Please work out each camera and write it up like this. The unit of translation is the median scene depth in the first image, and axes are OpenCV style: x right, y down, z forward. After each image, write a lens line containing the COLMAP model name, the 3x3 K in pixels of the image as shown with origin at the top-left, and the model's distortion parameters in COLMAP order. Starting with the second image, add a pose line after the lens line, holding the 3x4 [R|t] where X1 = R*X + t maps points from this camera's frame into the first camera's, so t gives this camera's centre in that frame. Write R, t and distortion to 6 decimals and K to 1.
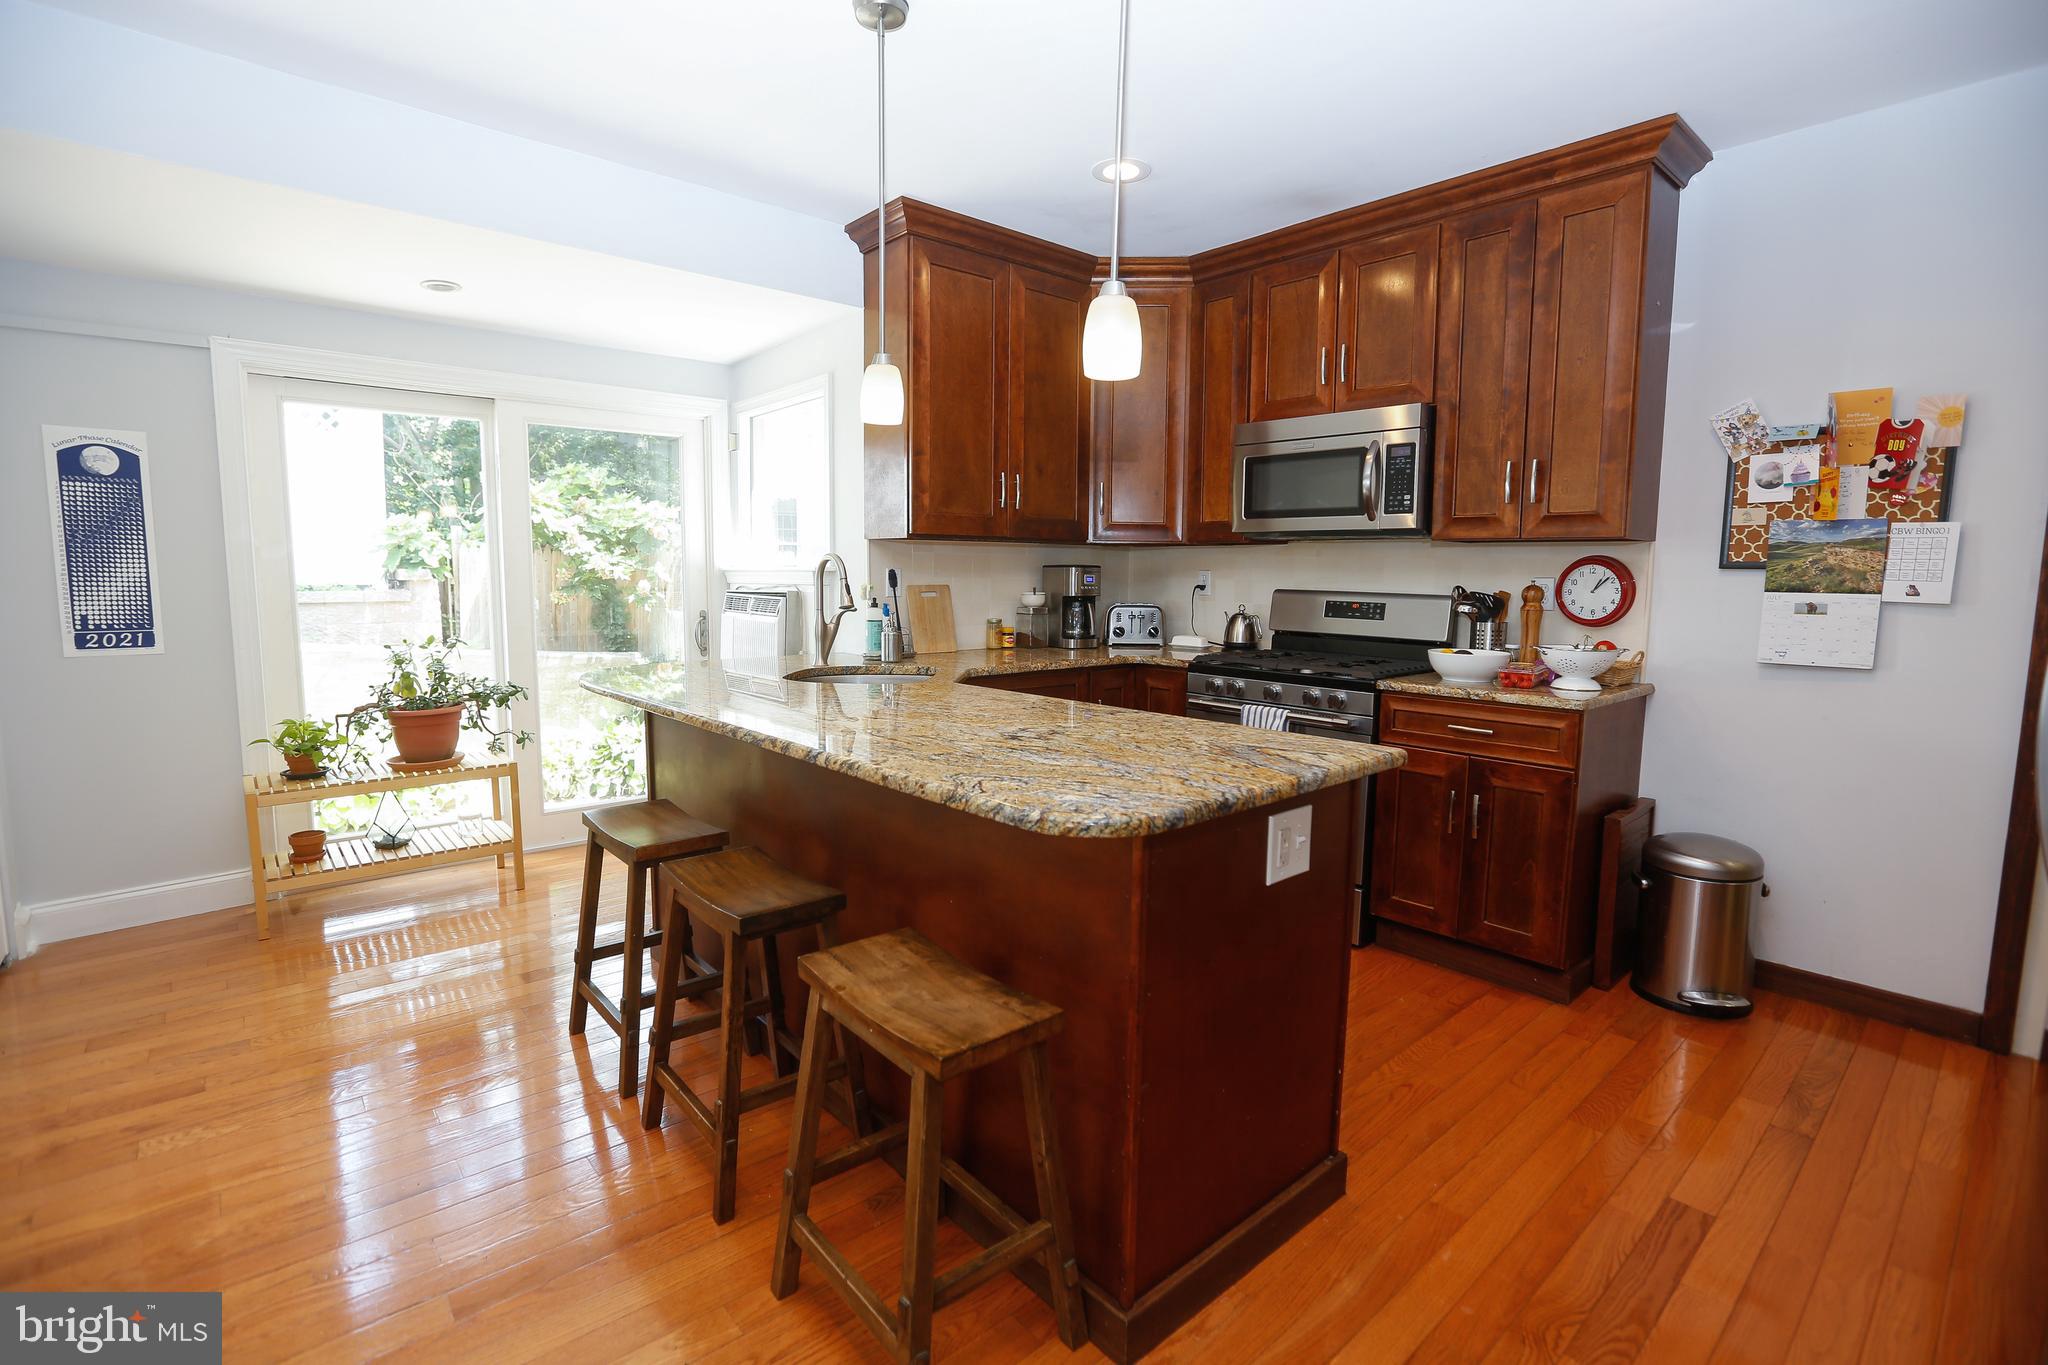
lens RADIAL K [[940.3, 0, 1024.0], [0, 940.3, 682.5], [0, 0, 1]] dist [-0.049906, 0.023033]
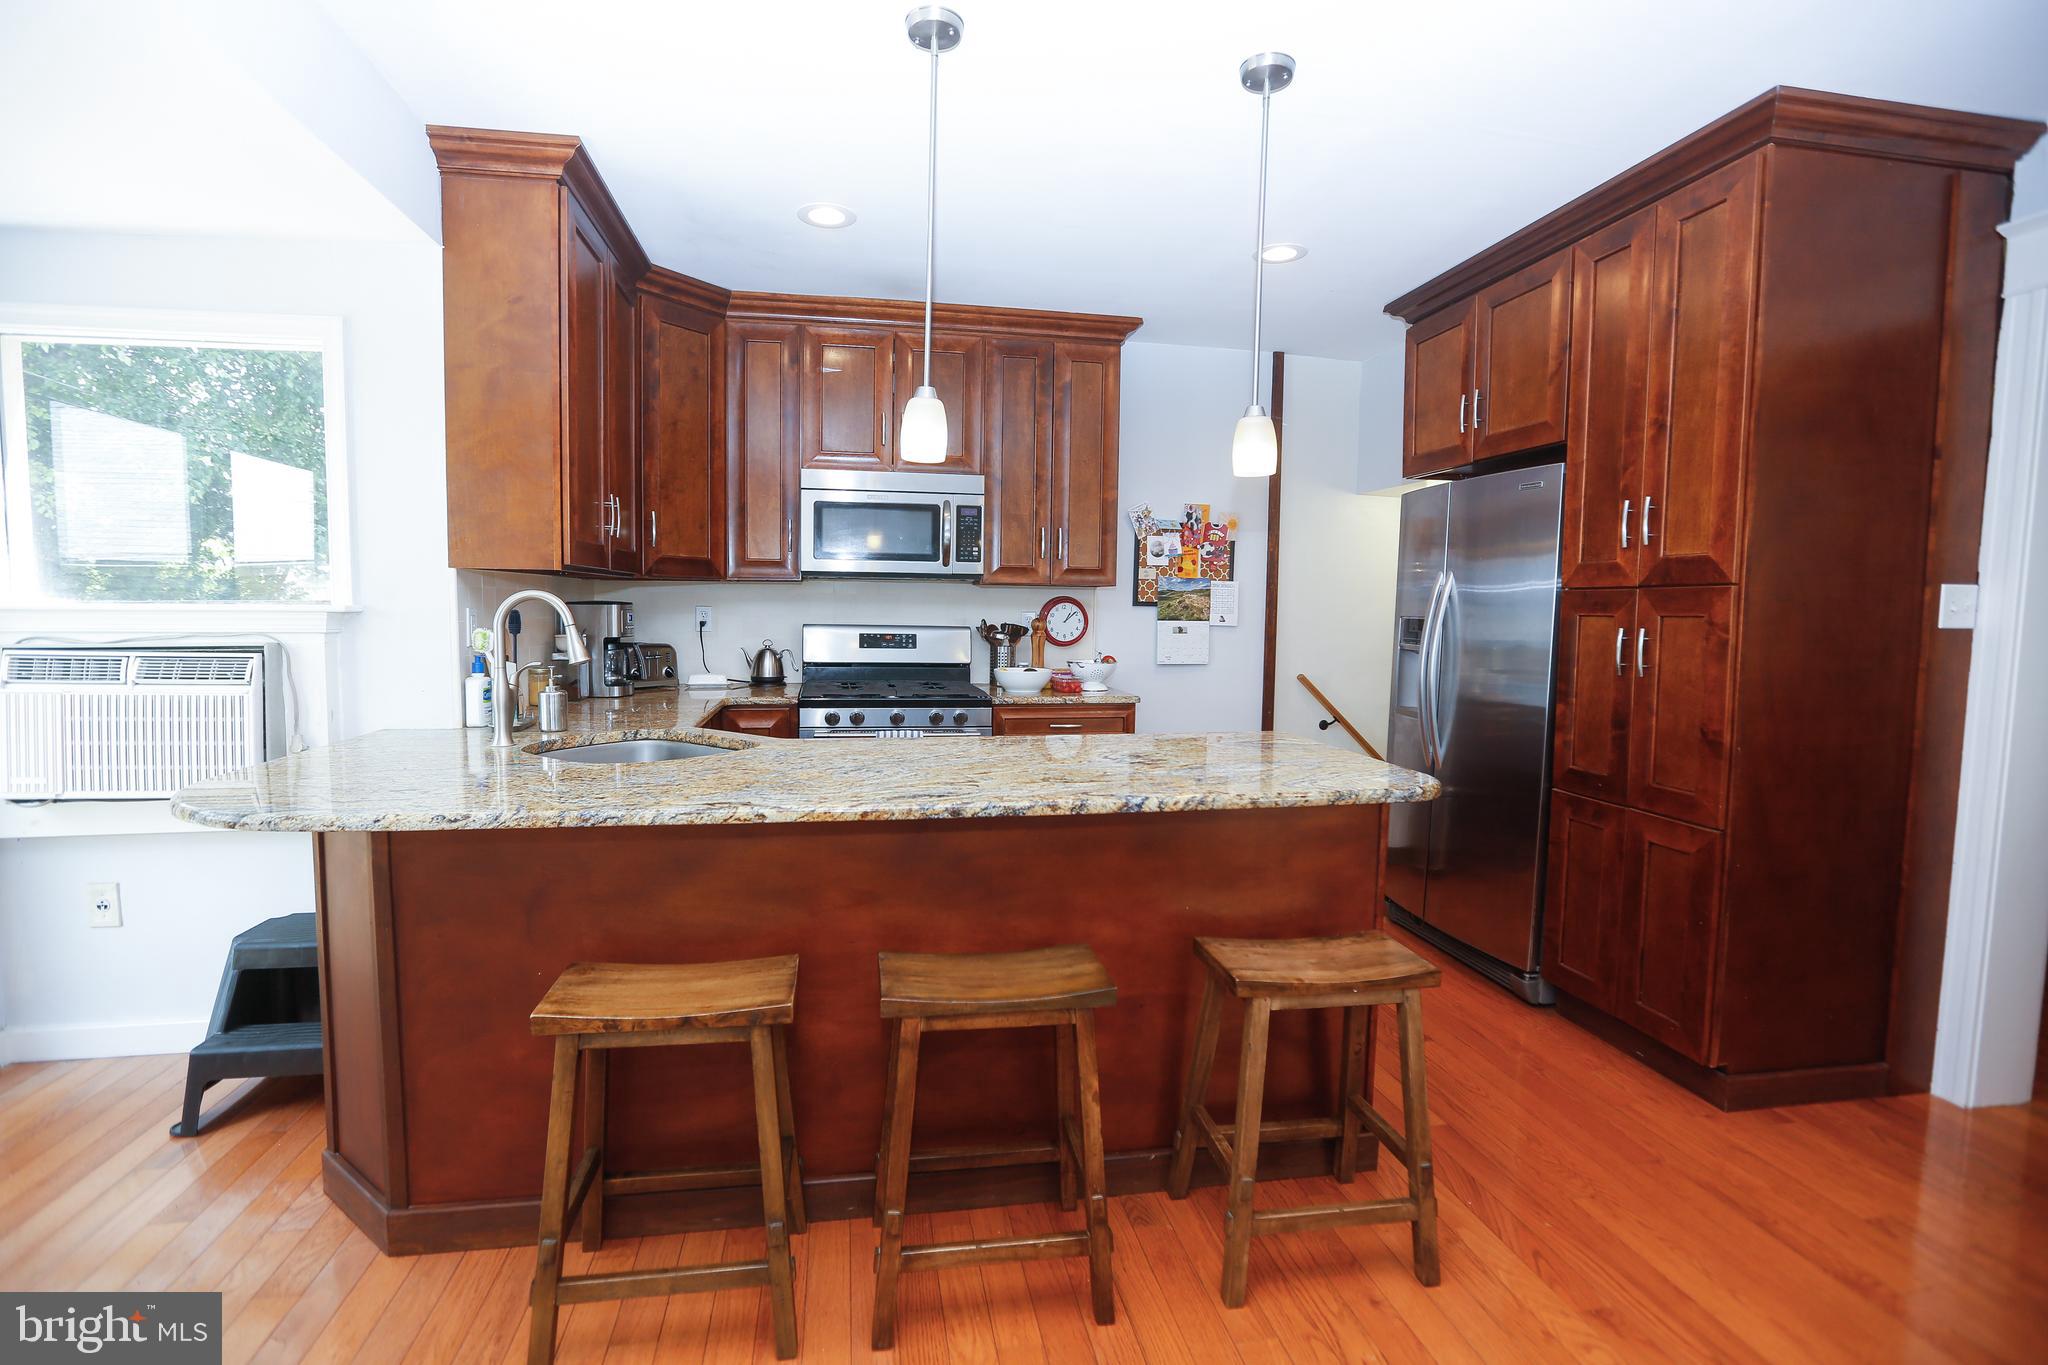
lens RADIAL K [[924.8, 0, 1013.5], [0, 924.8, 683.3], [0, 0, 1]] dist [-0.060235, 0.017112]
pose [[0.522689, -0.073985, 0.849307, -0.682312], [0.093043, 0.995227, 0.029435, -0.056639], [-0.847431, 0.063637, 0.527078, 0.346227]]
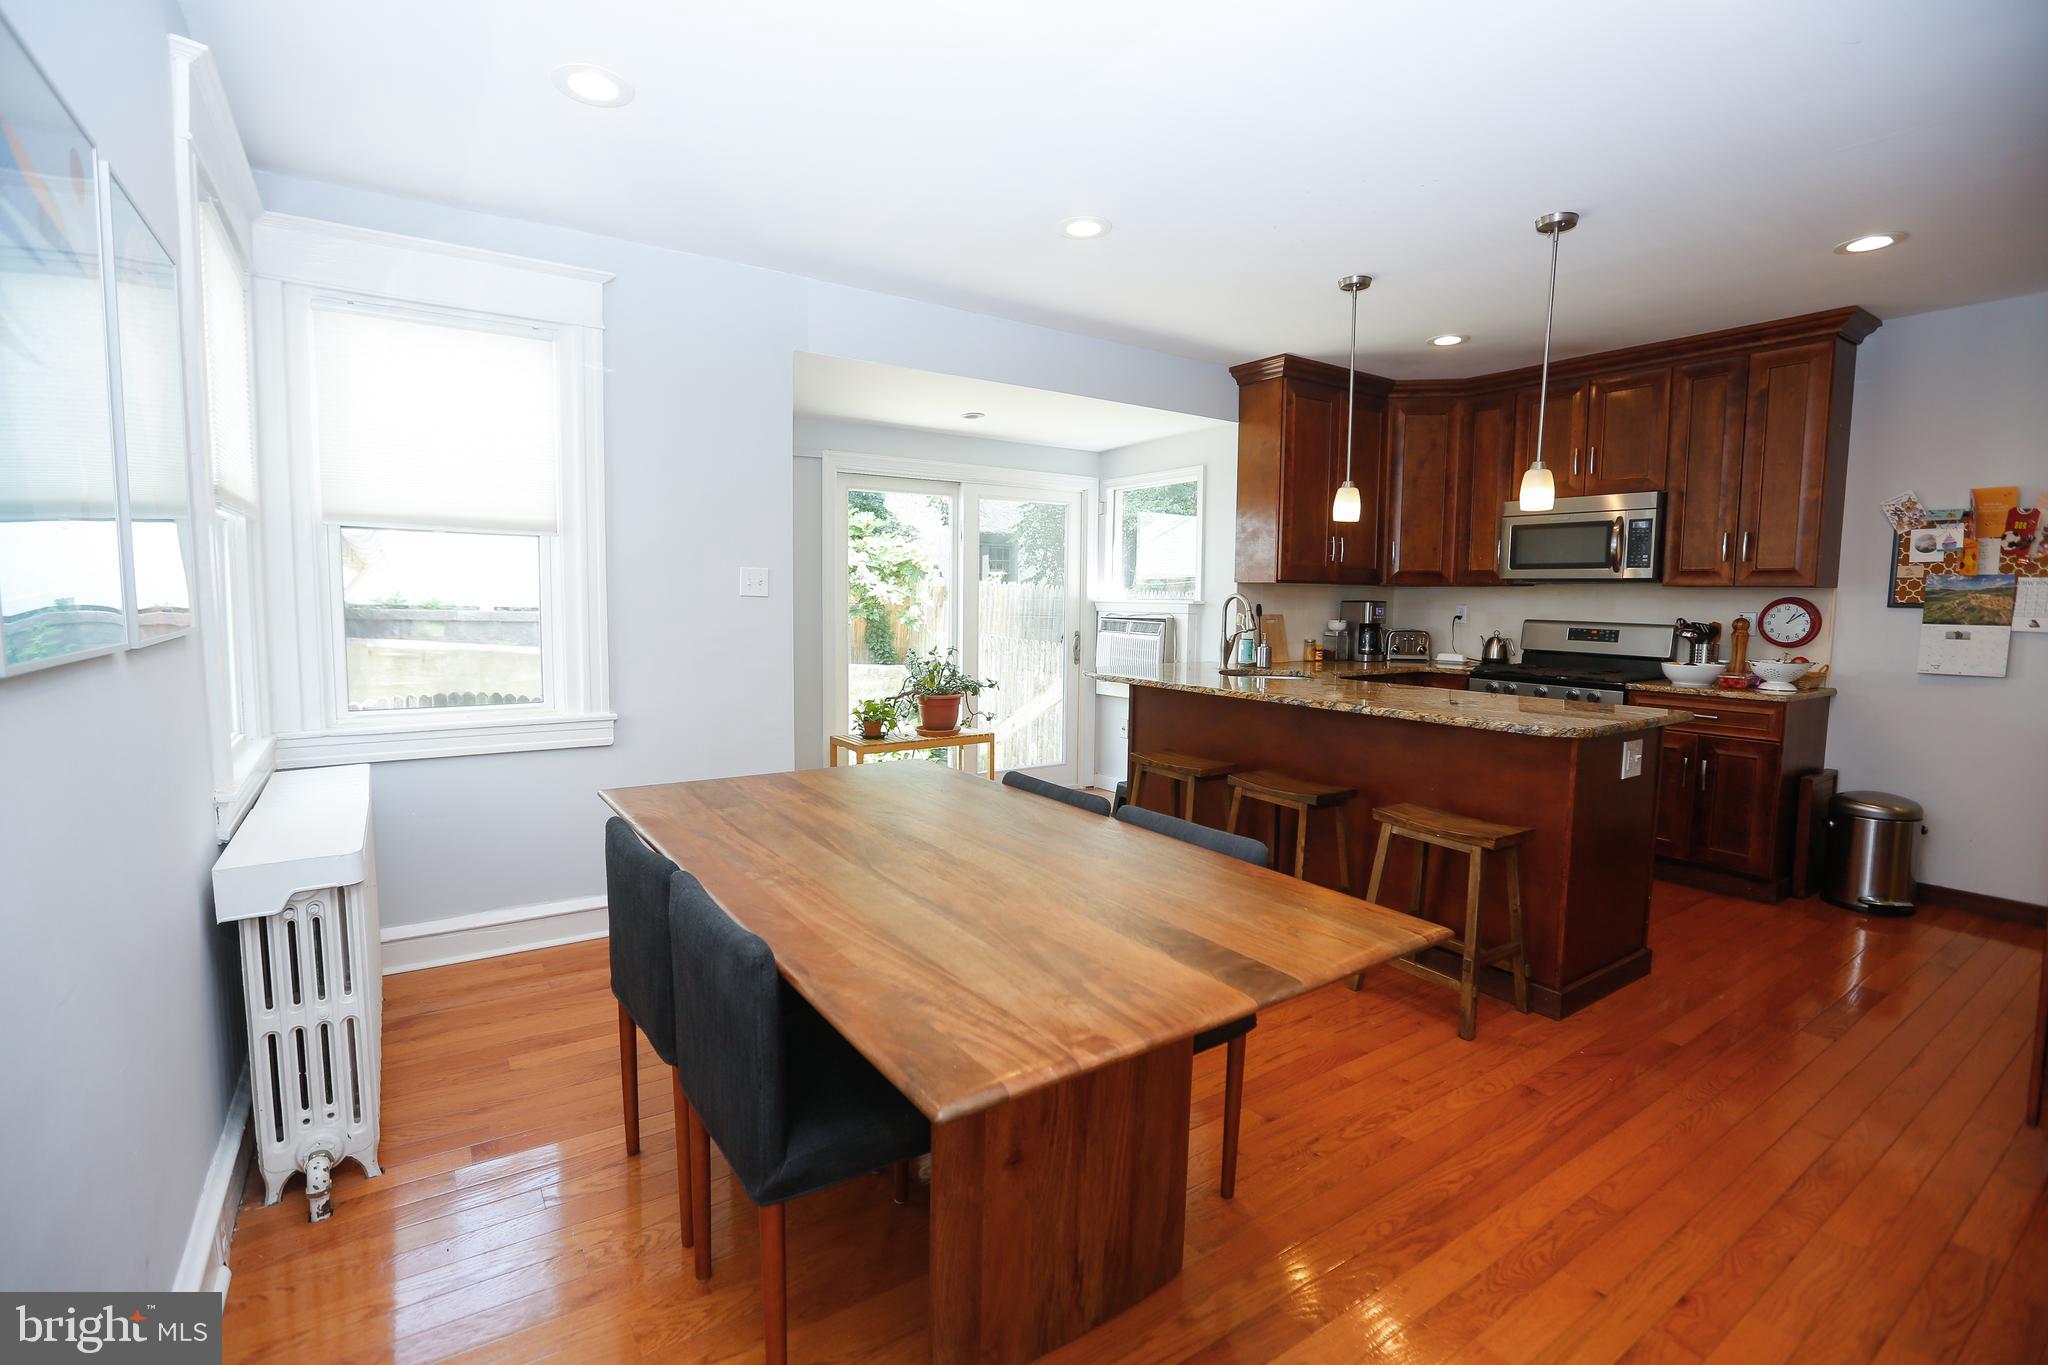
lens RADIAL K [[917.8, 0, 1024.0], [0, 917.8, 682.5], [0, 0, 1]] dist [-0.036604, 0.014597]
pose [[0.992845, 0.014191, -0.118567, -0.404547], [-0.017014, 0.999595, -0.022824, 0.047259], [0.118195, 0.024678, 0.992684, -0.534986]]
